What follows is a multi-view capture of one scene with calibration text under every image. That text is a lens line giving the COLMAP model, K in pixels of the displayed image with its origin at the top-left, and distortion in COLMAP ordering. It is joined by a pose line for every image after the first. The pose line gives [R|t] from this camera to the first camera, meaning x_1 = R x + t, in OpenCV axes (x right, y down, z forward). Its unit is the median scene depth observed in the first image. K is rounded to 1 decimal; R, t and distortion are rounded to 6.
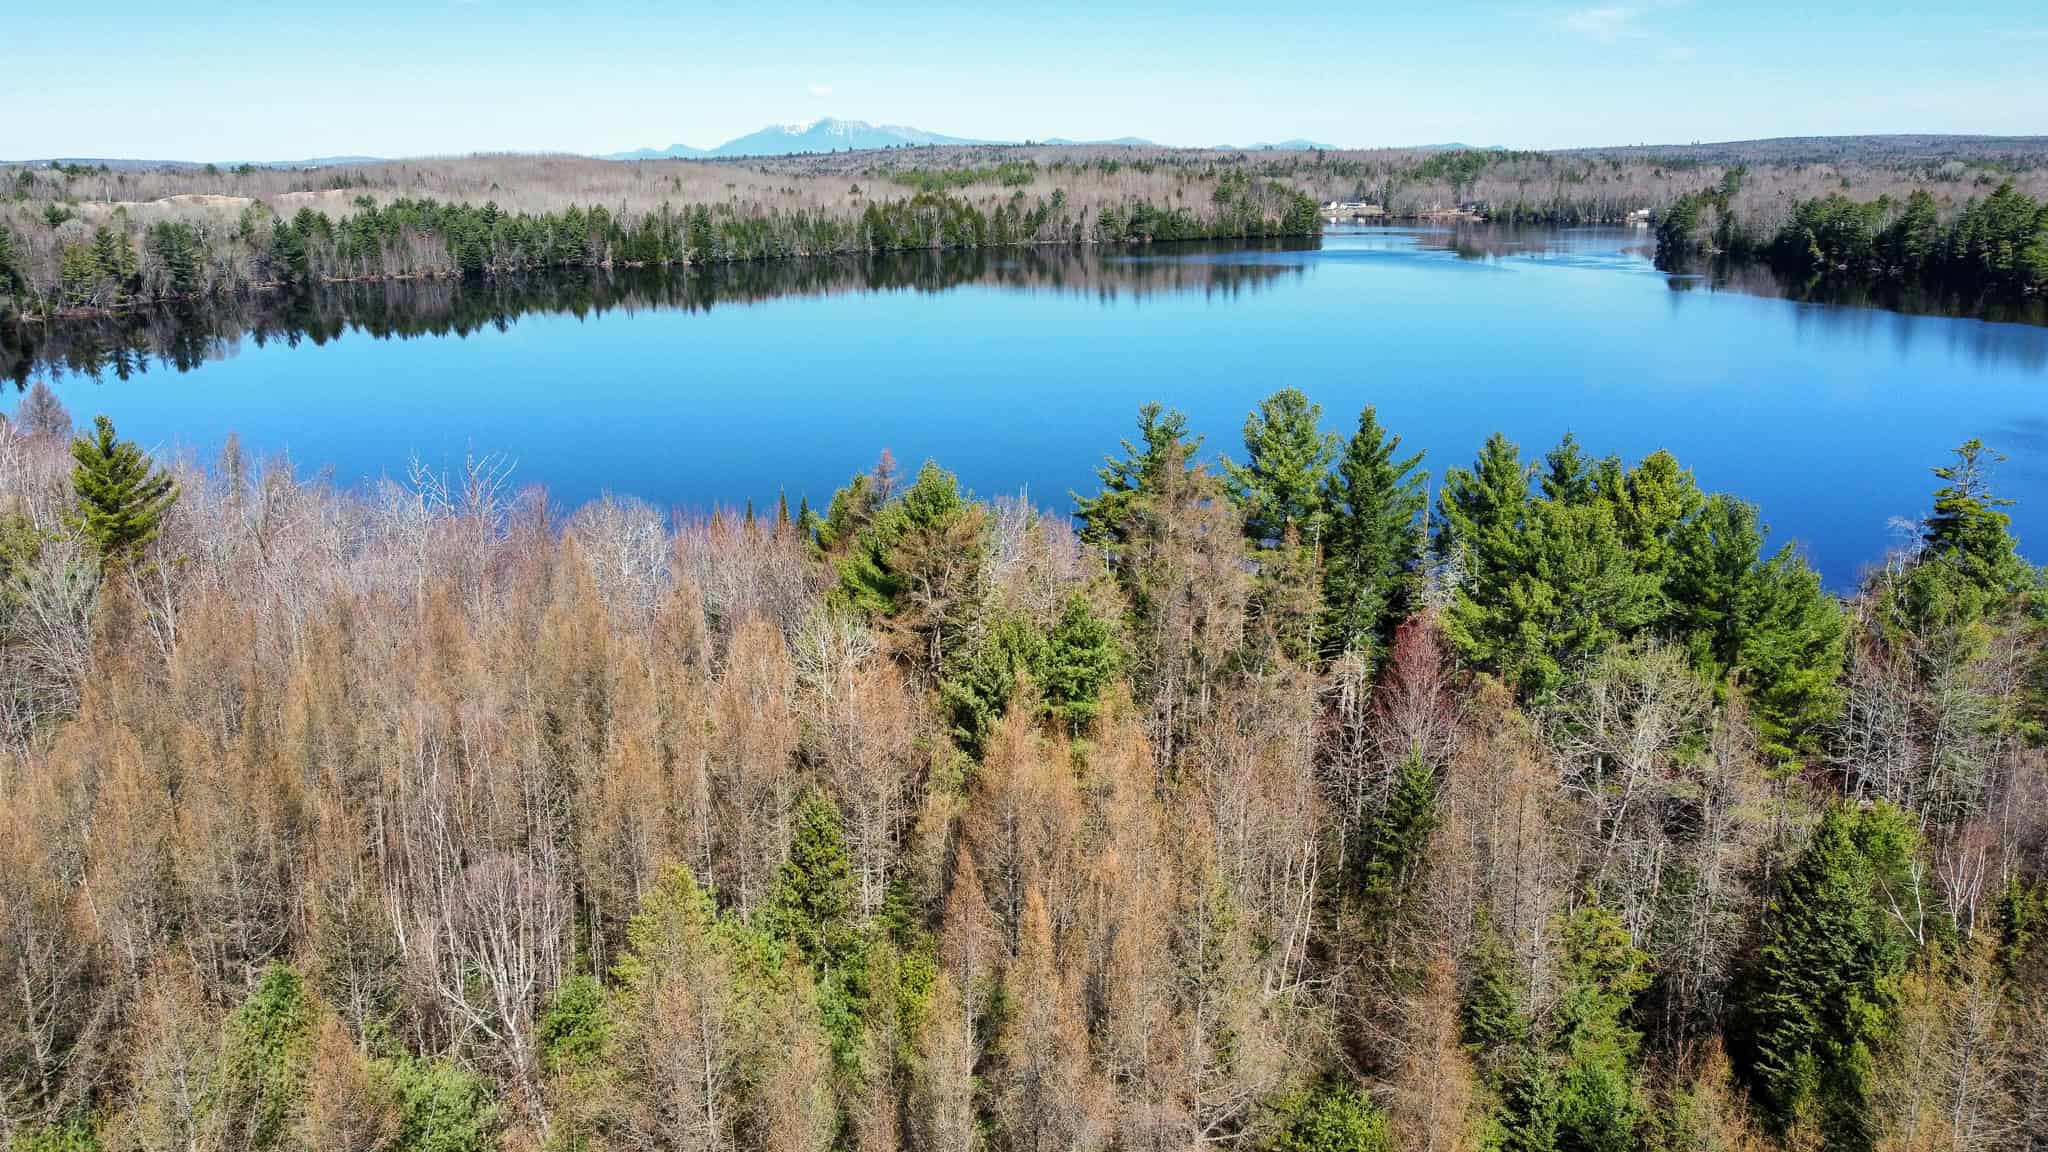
lens RADIAL K [[1598.8, 0, 1017.2], [0, 1598.8, 569.4], [0, 0, 1]] dist [-0.000146, 0.001387]
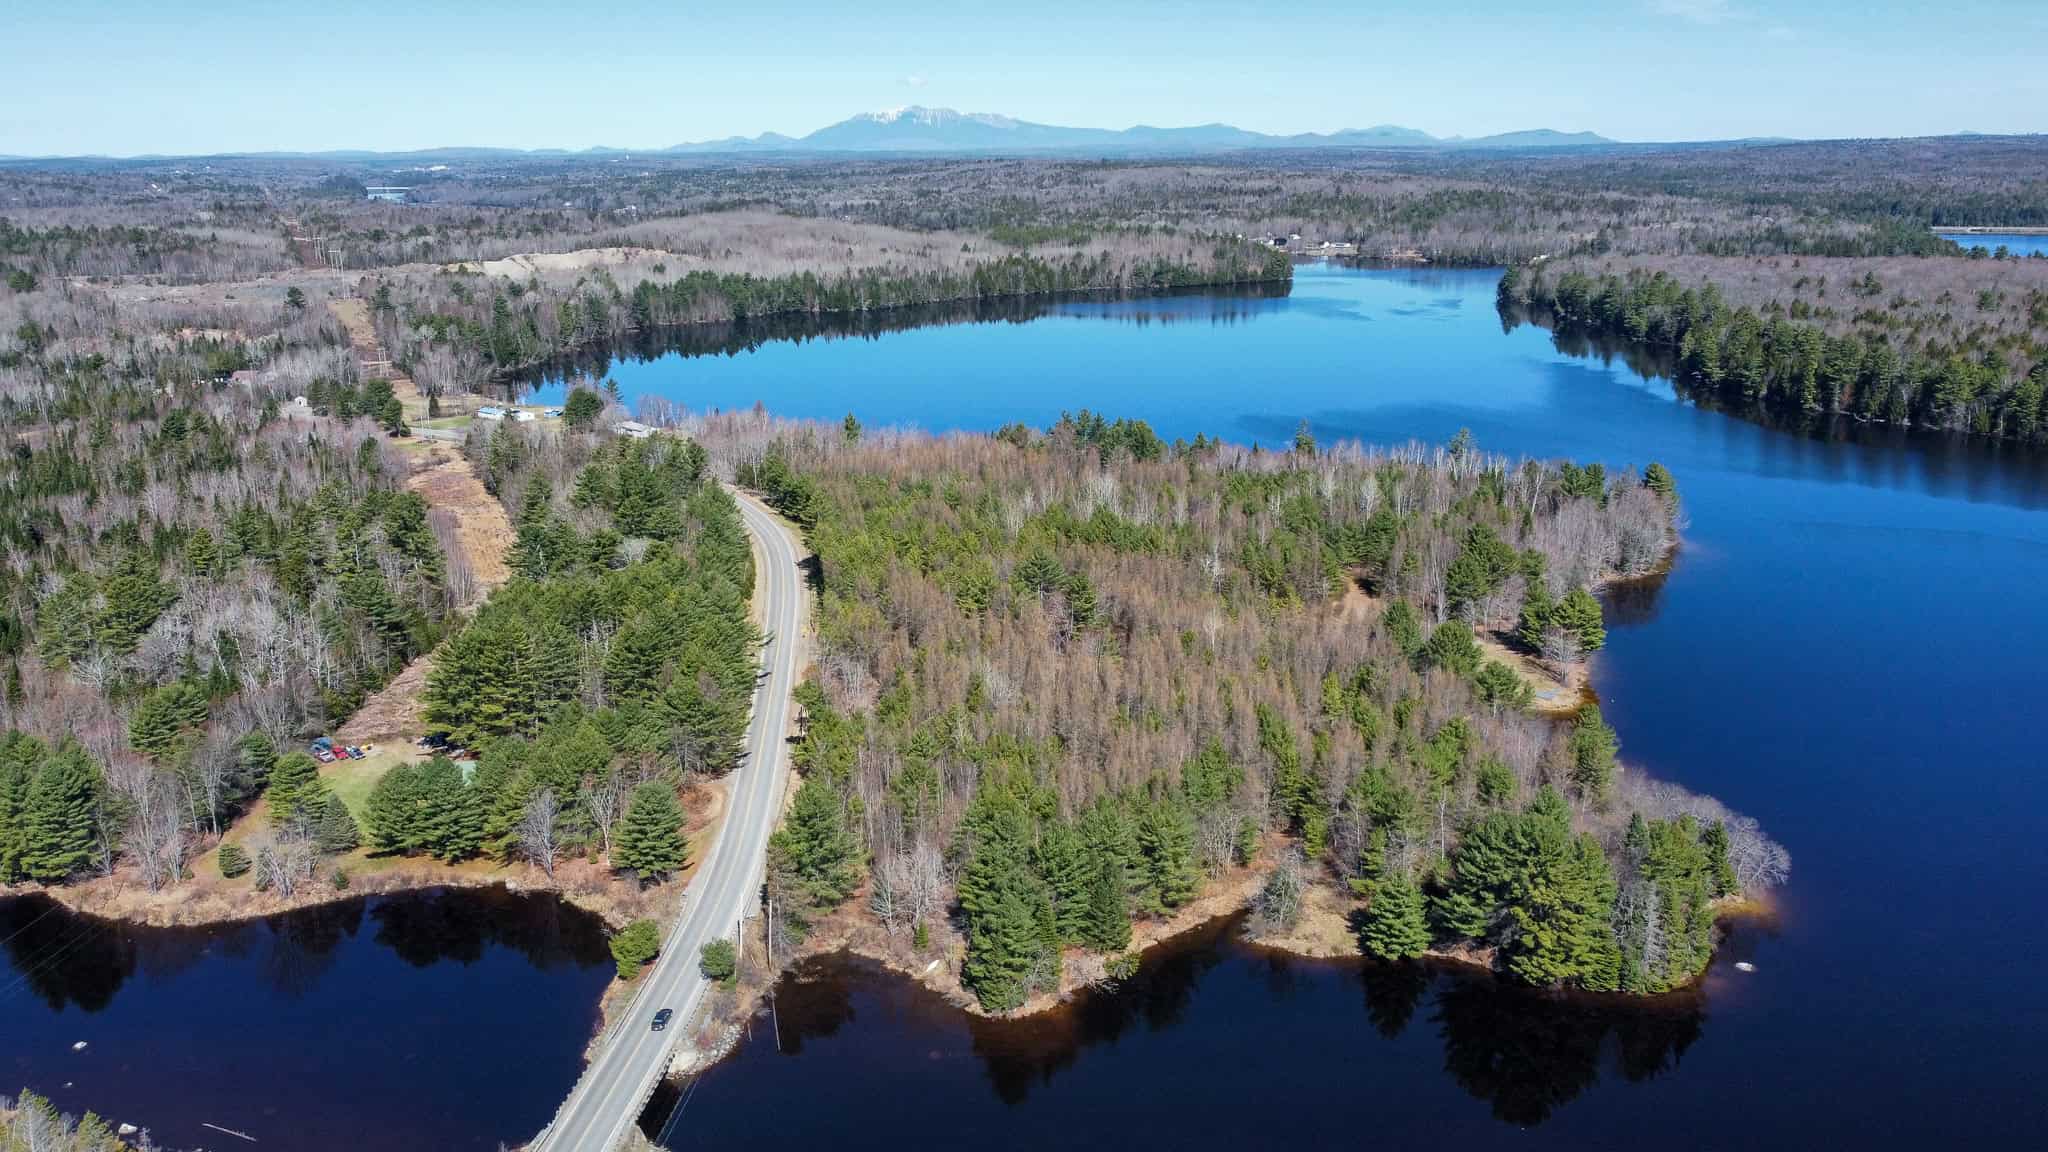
lens RADIAL K [[1616.2, 0, 1024.0], [0, 1616.2, 576.0], [0, 0, 1]] dist [0.014456, -0.031005]
pose [[0.998834, 0.010606, -0.047102, 0.027723], [-0.010041, 0.999875, 0.012211, 0.048341], [0.047226, -0.011724, 0.998815, -0.556285]]
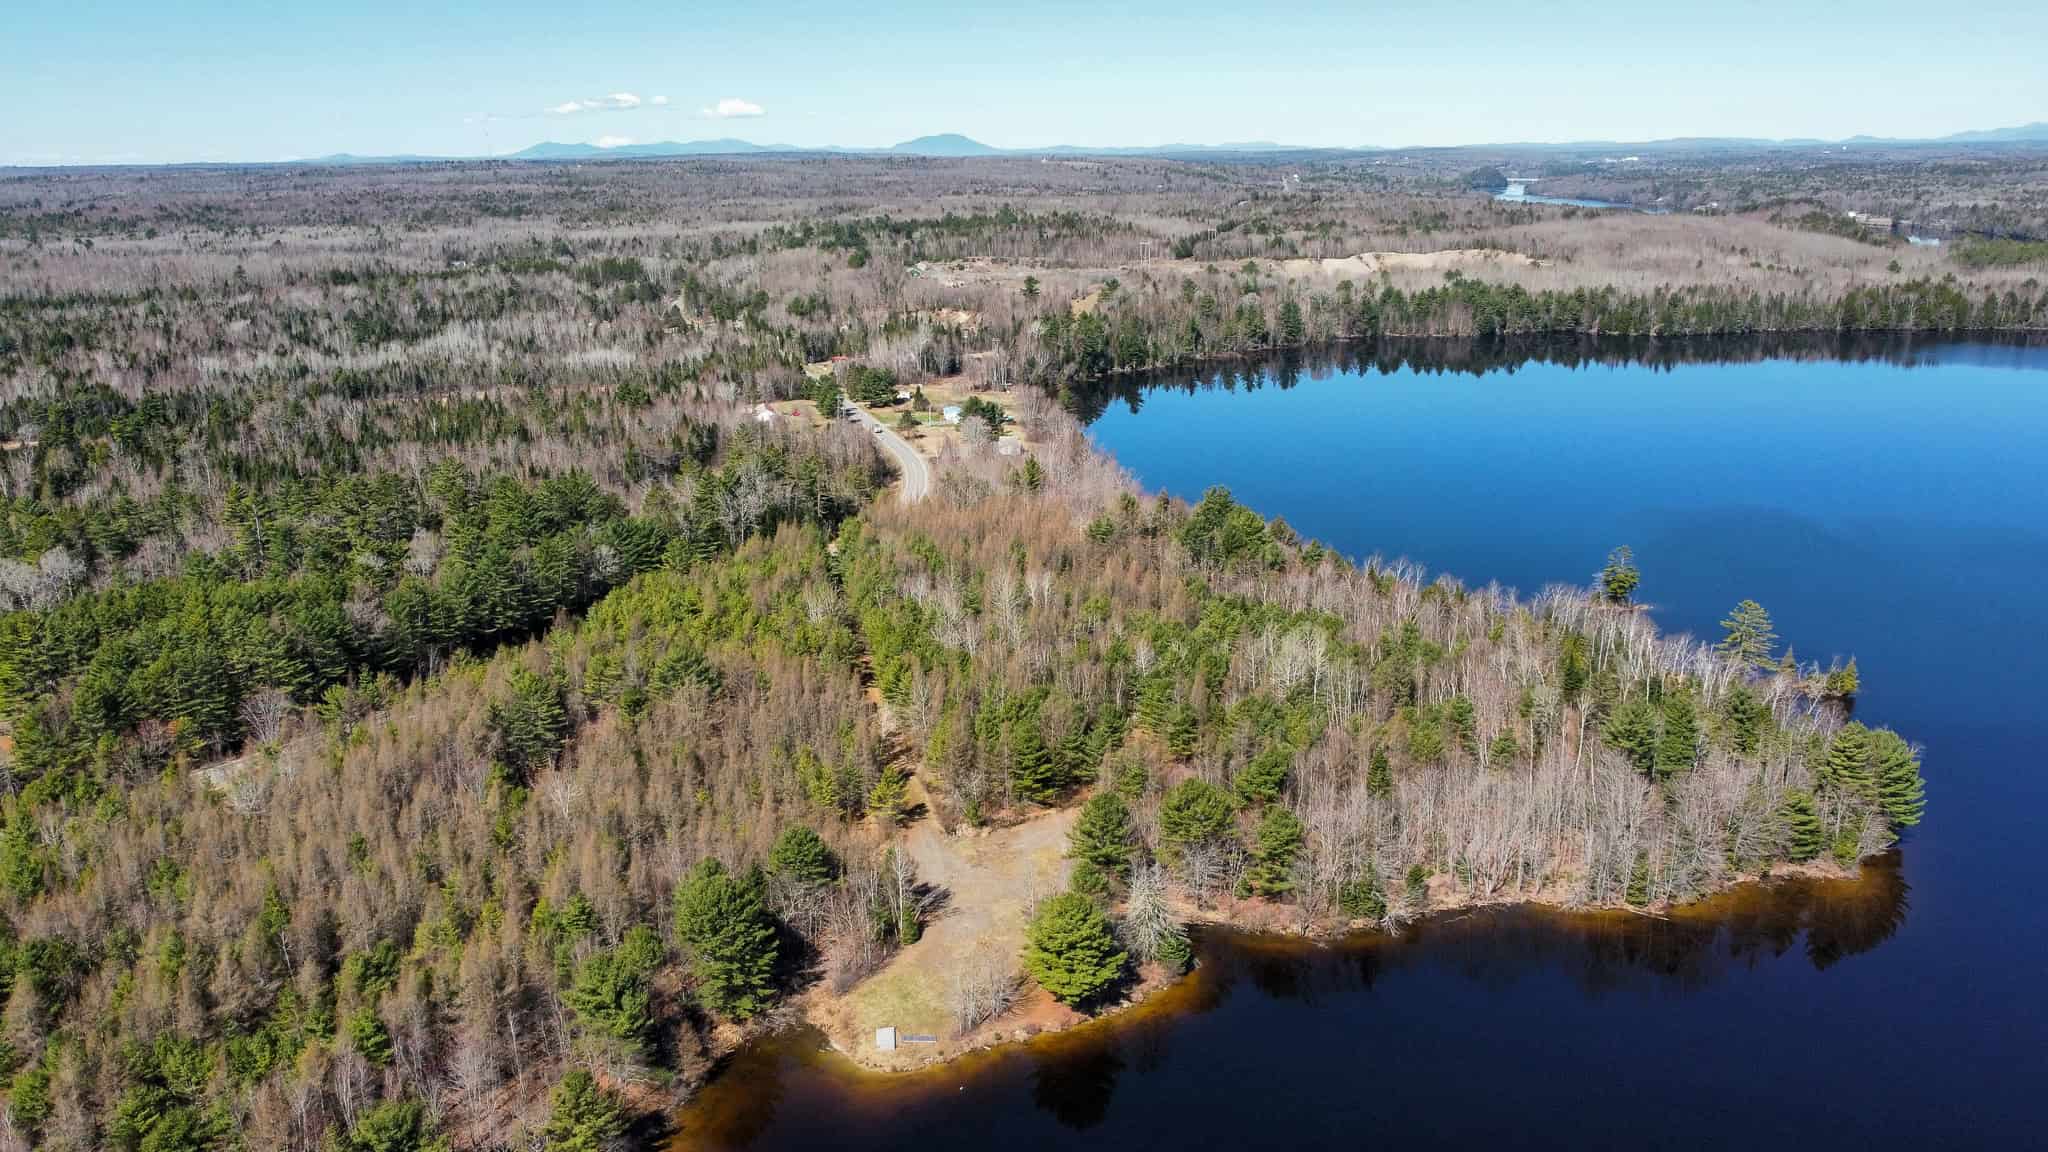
lens RADIAL K [[1598.8, 0, 1017.2], [0, 1598.8, 569.4], [0, 0, 1]] dist [-0.000146, 0.001387]
pose [[0.709664, 0.175120, -0.682430, 0.334084], [-0.164345, 0.983042, 0.081357, -0.018986], [0.685104, 0.054418, 0.726409, -0.296829]]
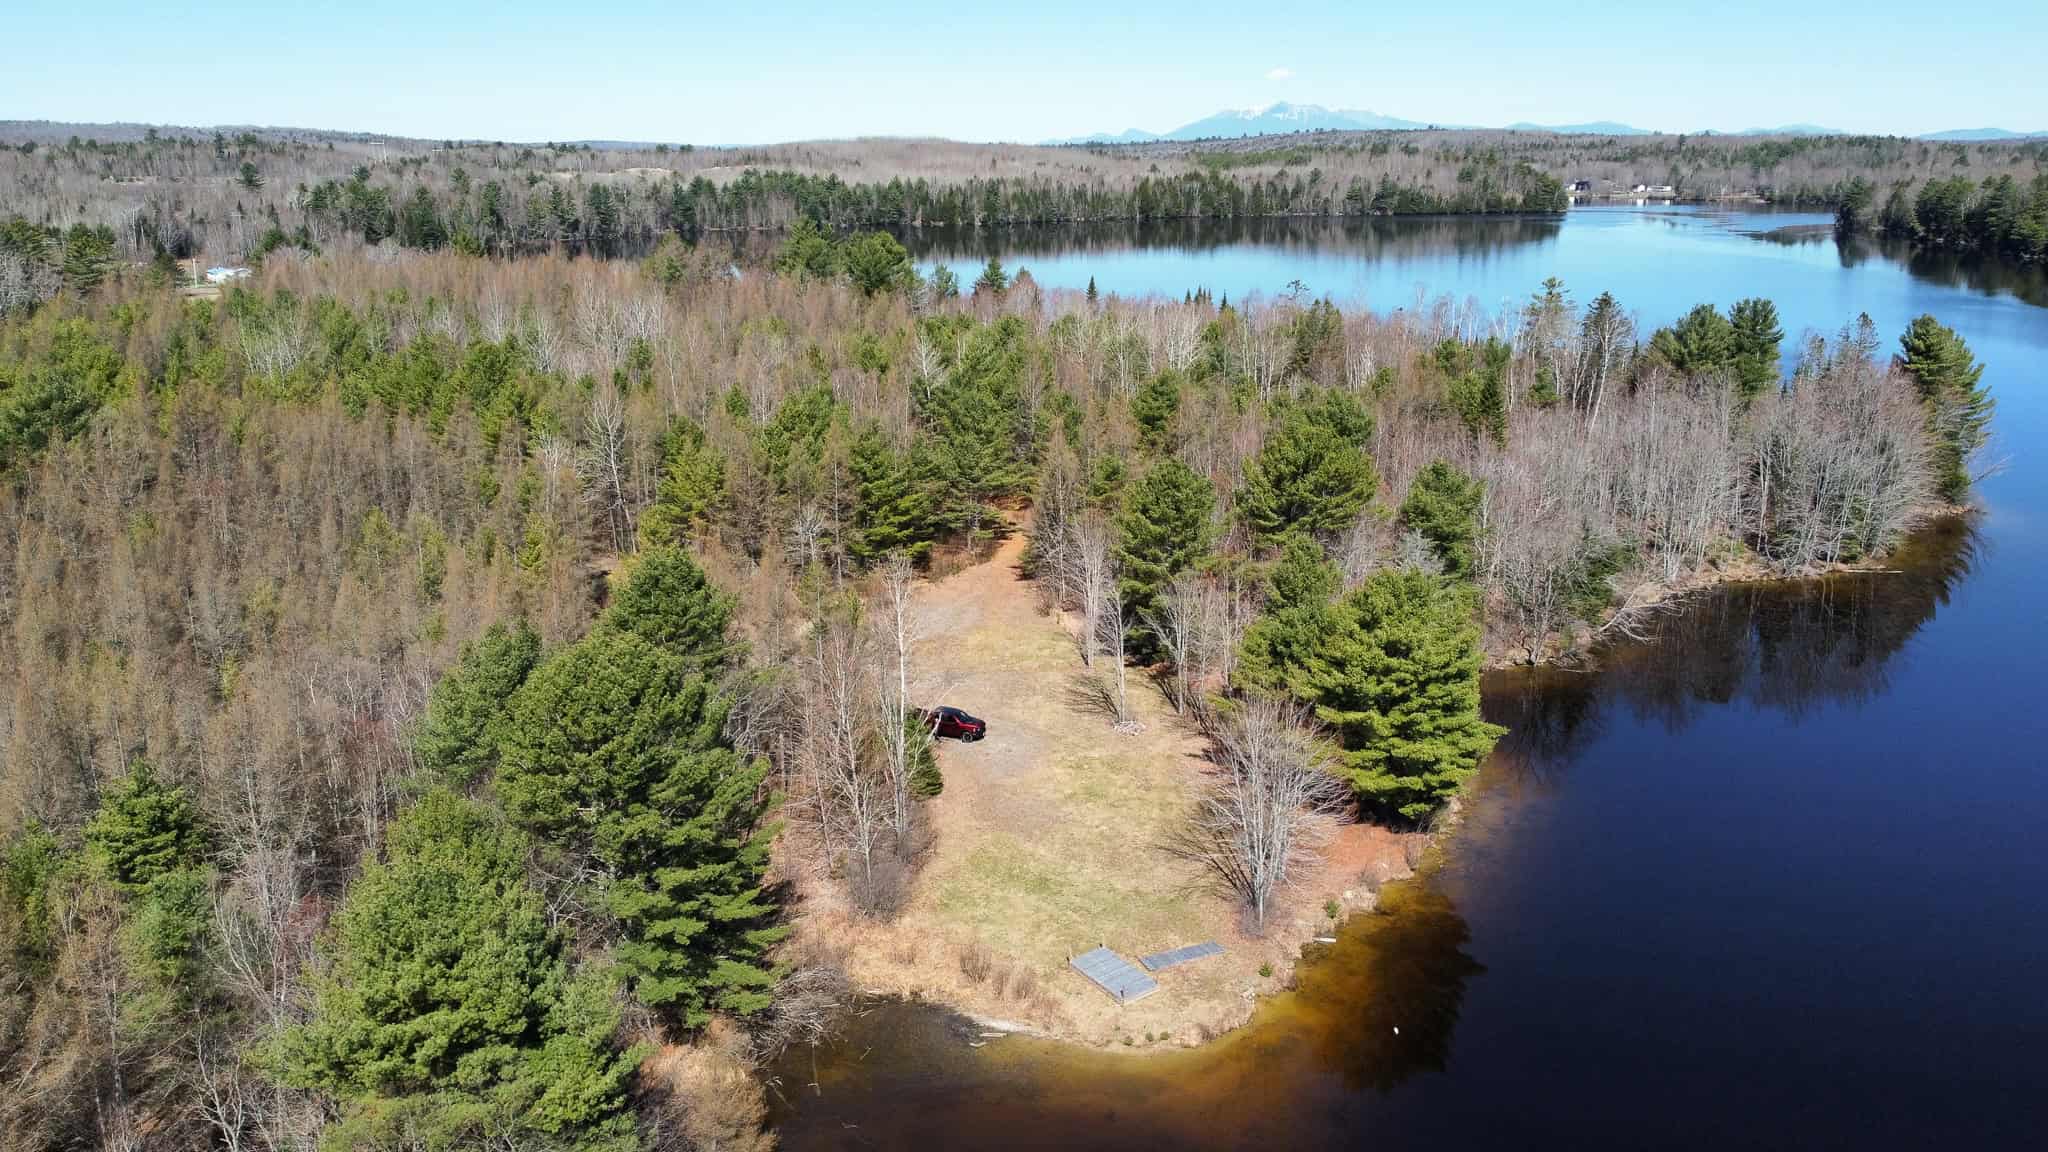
lens RADIAL K [[1616.2, 0, 1024.0], [0, 1616.2, 576.0], [0, 0, 1]] dist [0.014456, -0.031005]
pose [[0.963379, 0.072209, -0.258239, 0.167914], [-0.069691, 0.997389, 0.018905, 0.056686], [0.258930, -0.000215, 0.965896, -0.216437]]
